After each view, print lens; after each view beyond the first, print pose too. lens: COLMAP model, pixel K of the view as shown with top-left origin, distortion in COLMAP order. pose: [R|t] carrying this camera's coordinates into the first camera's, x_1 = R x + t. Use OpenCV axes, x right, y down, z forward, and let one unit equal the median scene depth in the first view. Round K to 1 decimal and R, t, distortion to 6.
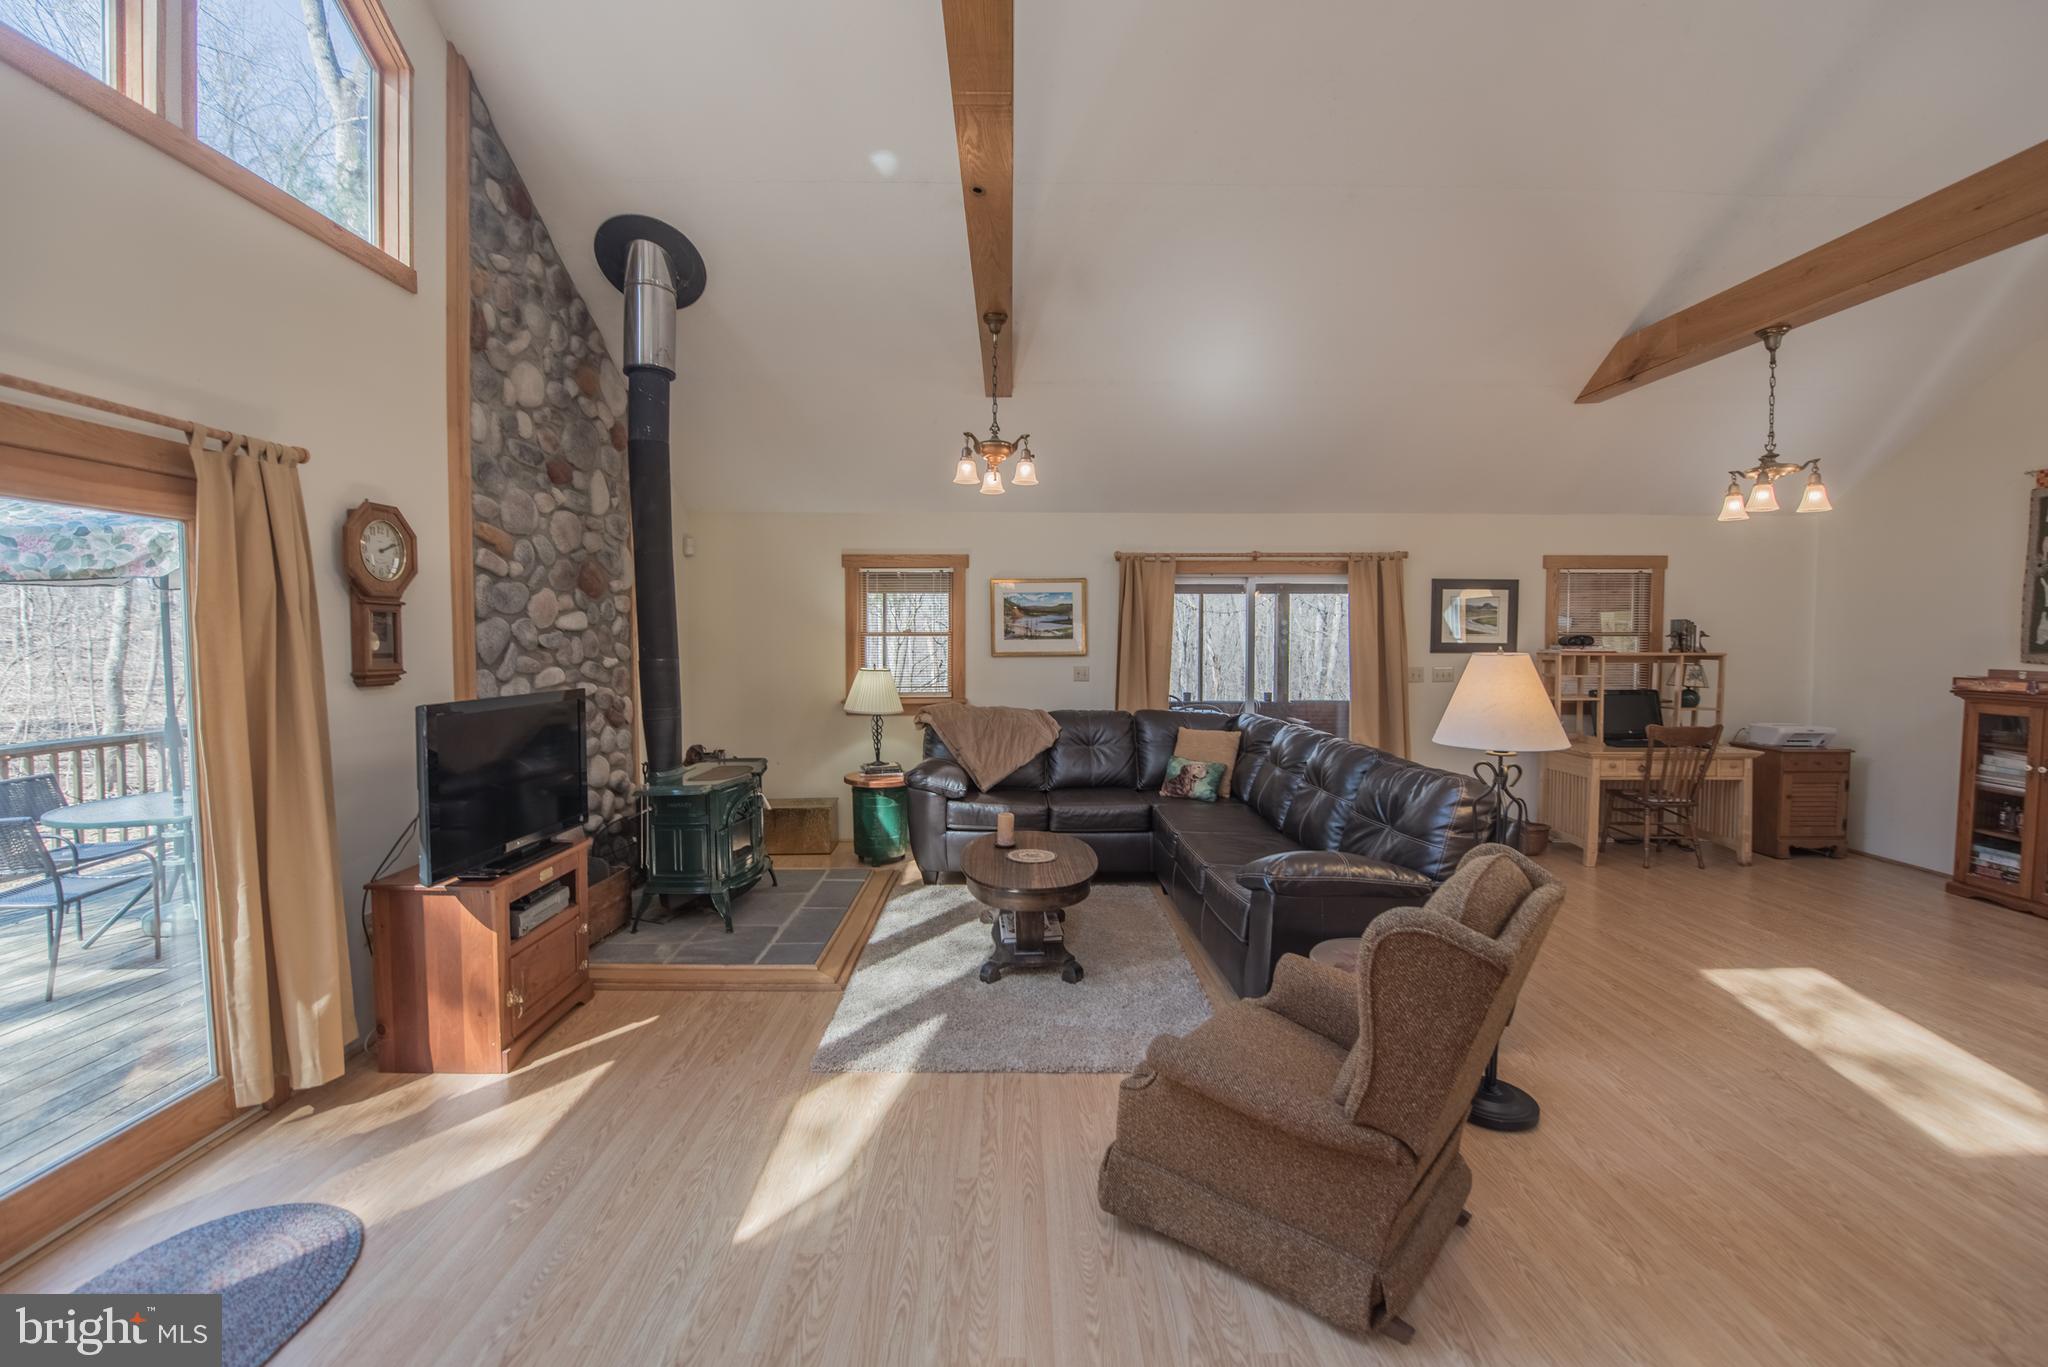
lens RADIAL K [[837.3, 0, 1015.1], [0, 837.3, 670.0], [0, 0, 1]] dist [-0.013957, -0.003197]
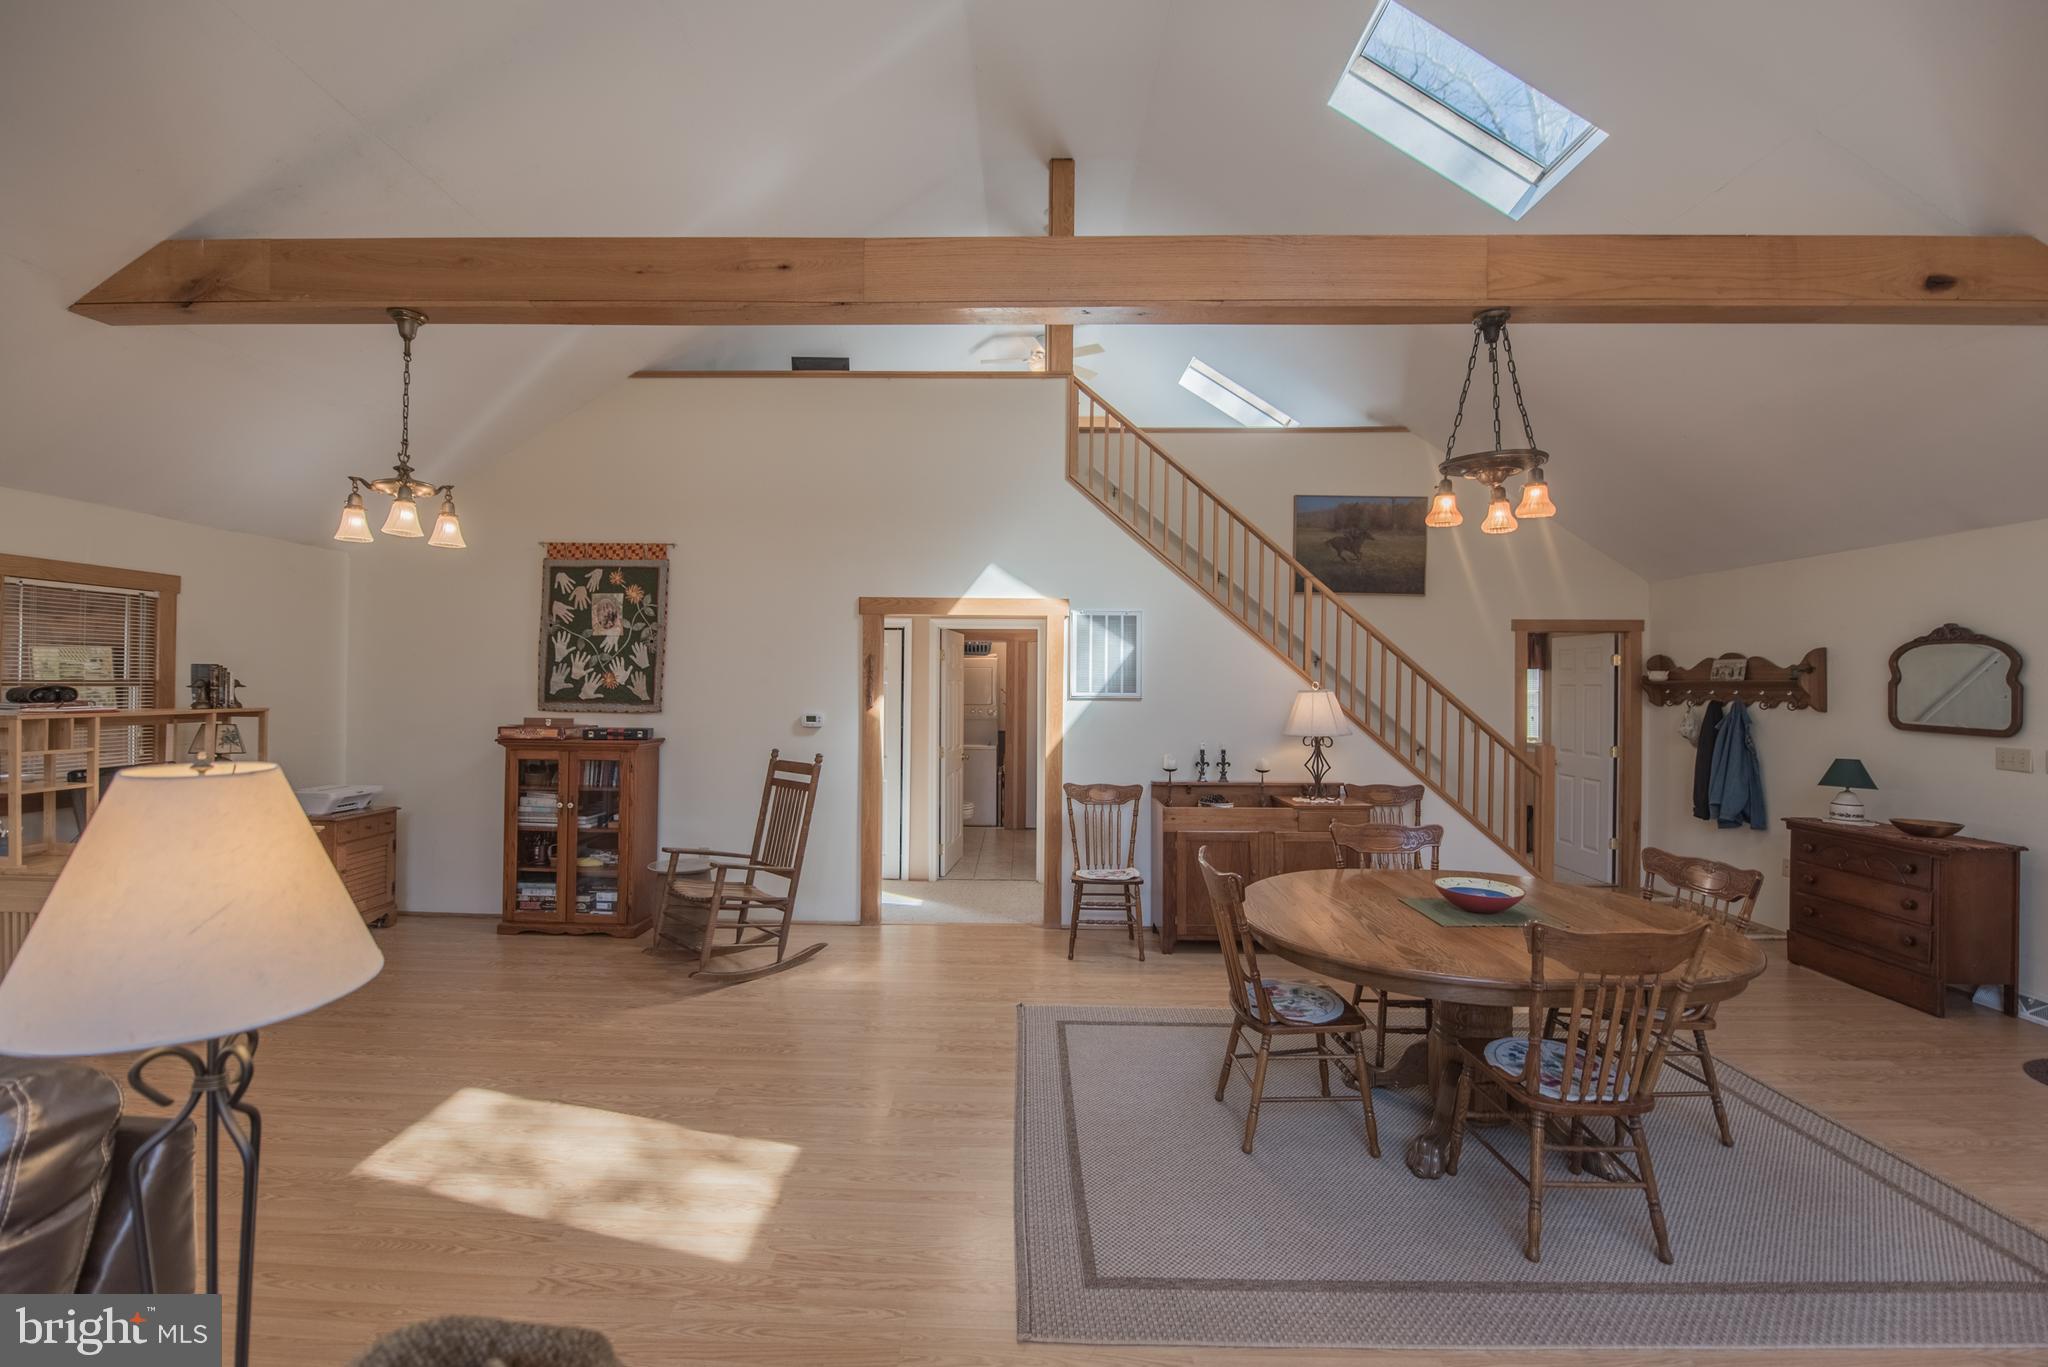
lens RADIAL K [[831.5, 0, 999.8], [0, 831.5, 675.7], [0, 0, 1]] dist [-0.012365, -0.003740]
pose [[0.027975, 0.009646, 0.999562, 0.107929], [0.029921, 0.999497, -0.010483, -0.026606], [-0.999161, 0.030201, 0.027672, 0.330411]]
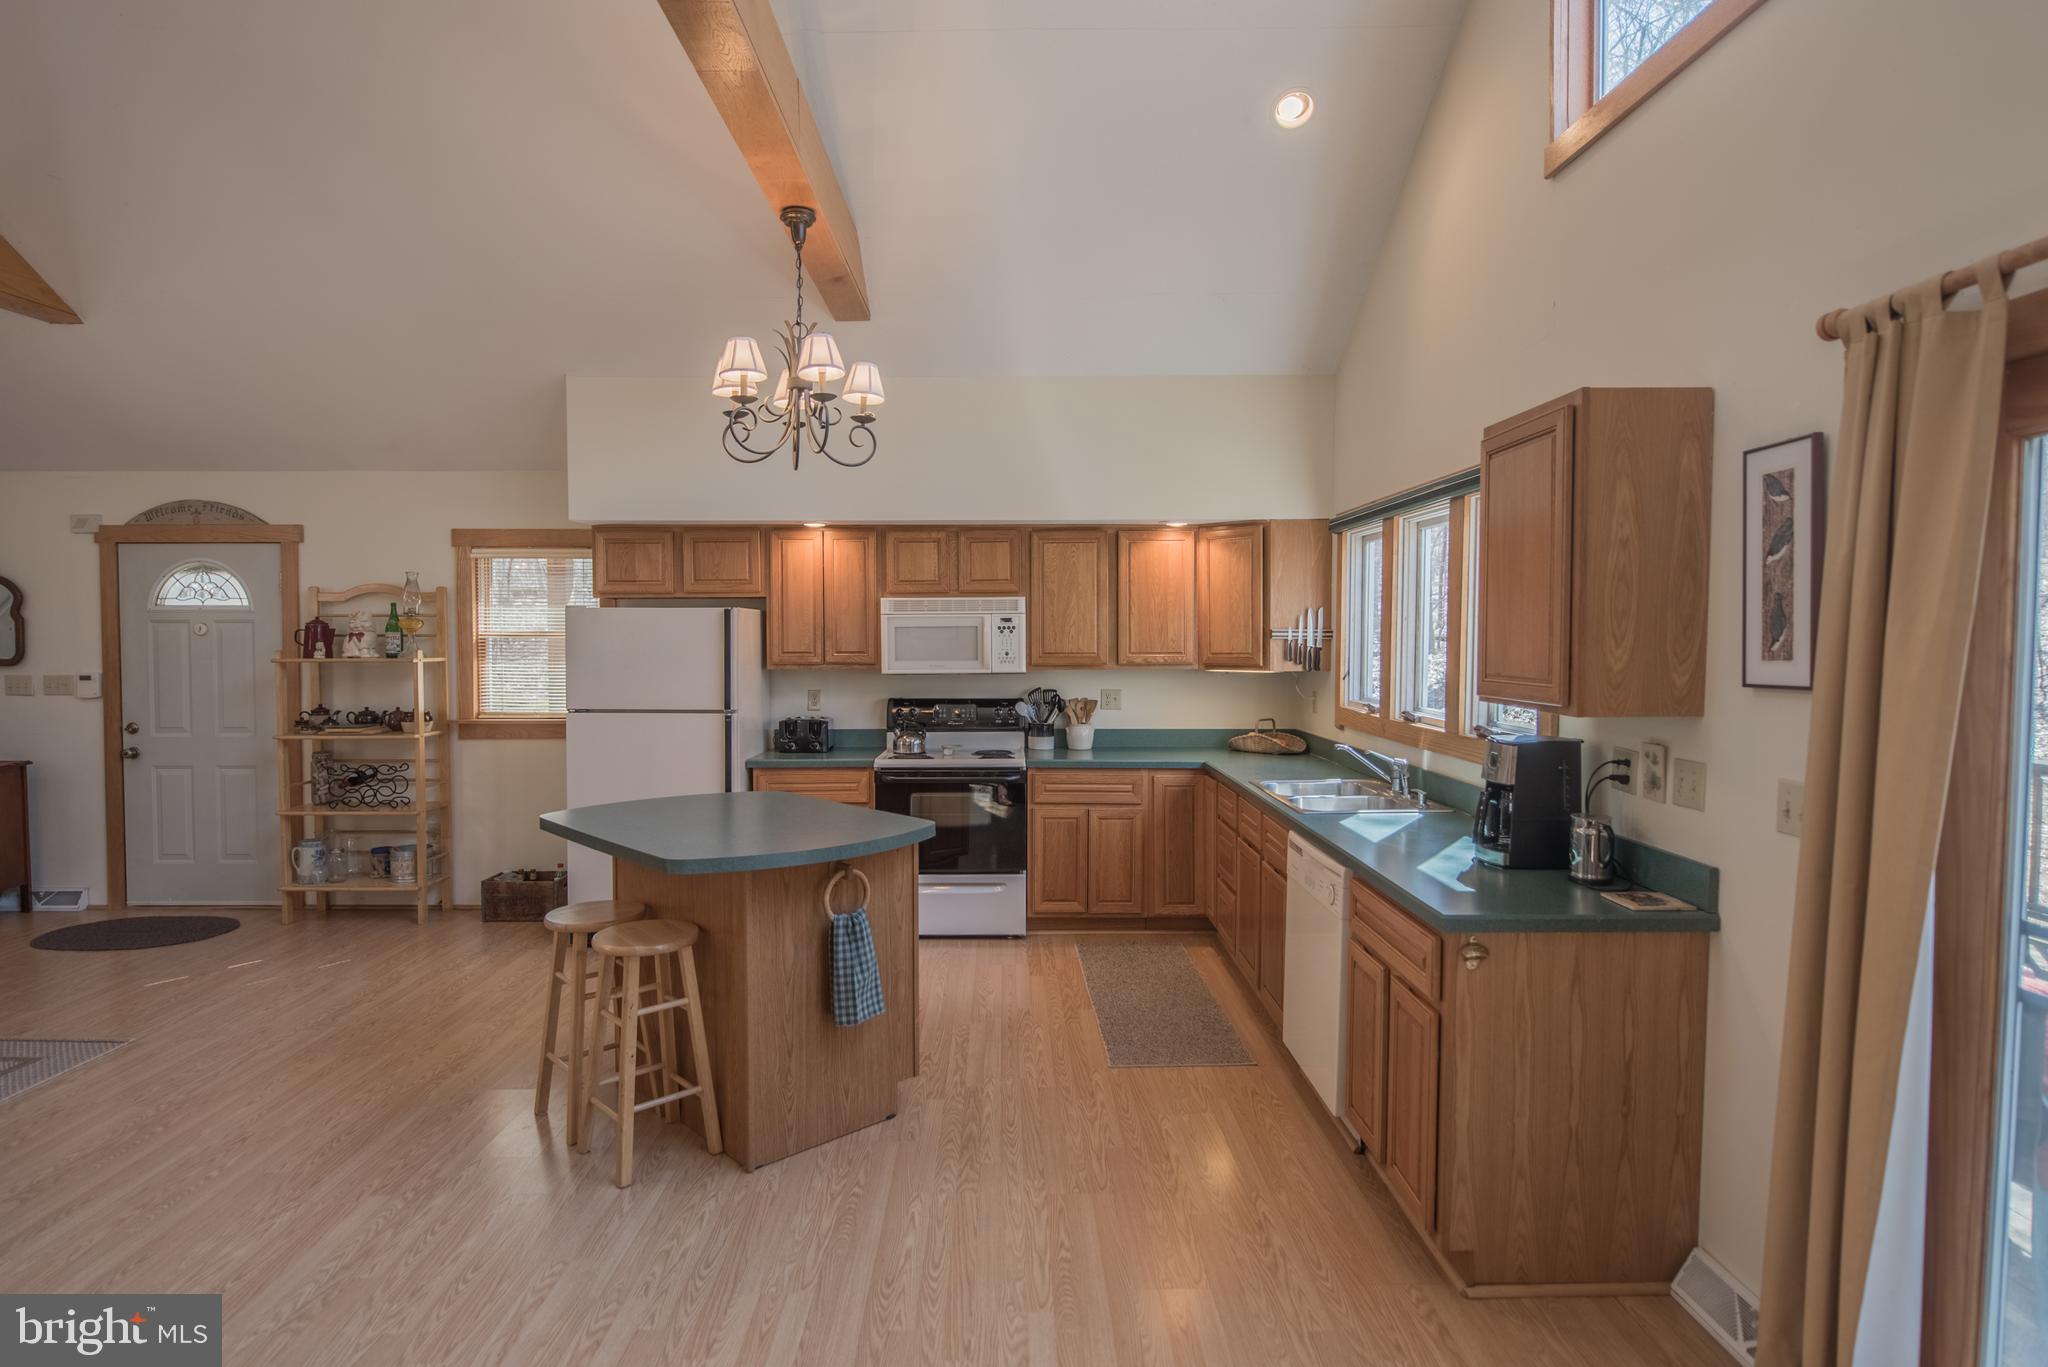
lens RADIAL K [[1075.9, 0, 1014.6], [0, 1075.9, 678.0], [0, 0, 1]] dist [-0.005073, -0.001380]
pose [[-0.999949, 0.000471, -0.010049, -0.167146], [-0.000367, 0.996529, 0.083242, -0.028496], [0.010054, 0.083242, -0.996479, 0.550466]]
